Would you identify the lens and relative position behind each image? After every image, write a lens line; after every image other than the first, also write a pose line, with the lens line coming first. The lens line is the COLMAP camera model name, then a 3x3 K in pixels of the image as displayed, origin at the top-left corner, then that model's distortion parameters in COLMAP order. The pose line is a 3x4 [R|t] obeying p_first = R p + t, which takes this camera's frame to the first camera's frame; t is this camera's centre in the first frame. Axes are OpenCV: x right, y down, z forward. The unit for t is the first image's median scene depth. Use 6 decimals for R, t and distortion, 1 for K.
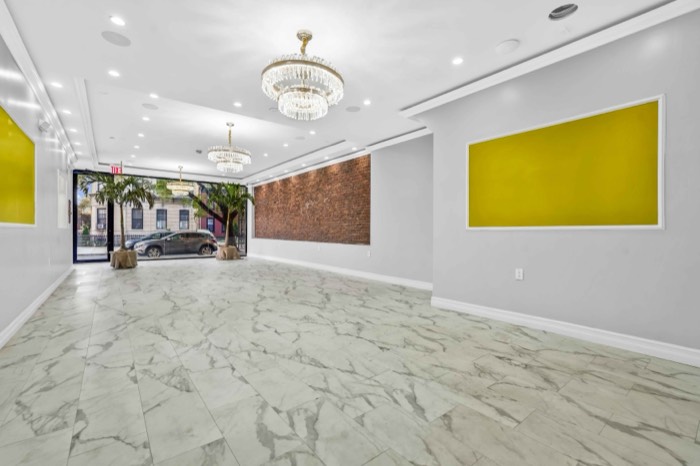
lens RADIAL K [[302.8, 0, 350.9], [0, 302.8, 225.1], [0, 0, 1]] dist [-0.024457, 0.010156]
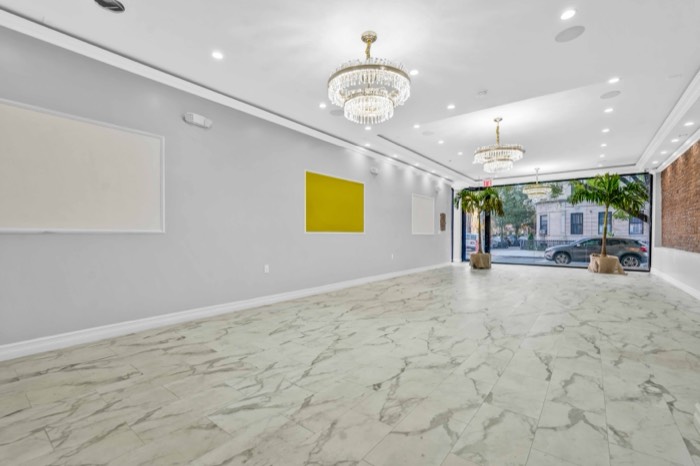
lens RADIAL K [[310.9, 0, 356.5], [0, 310.9, 234.6], [0, 0, 1]] dist [-0.014913, 0.011463]
pose [[0.249412, -0.004312, -0.968388, 0.749945], [0.018394, 0.999831, 0.000286, 0.010527], [0.968223, -0.017884, 0.249449, 0.642369]]
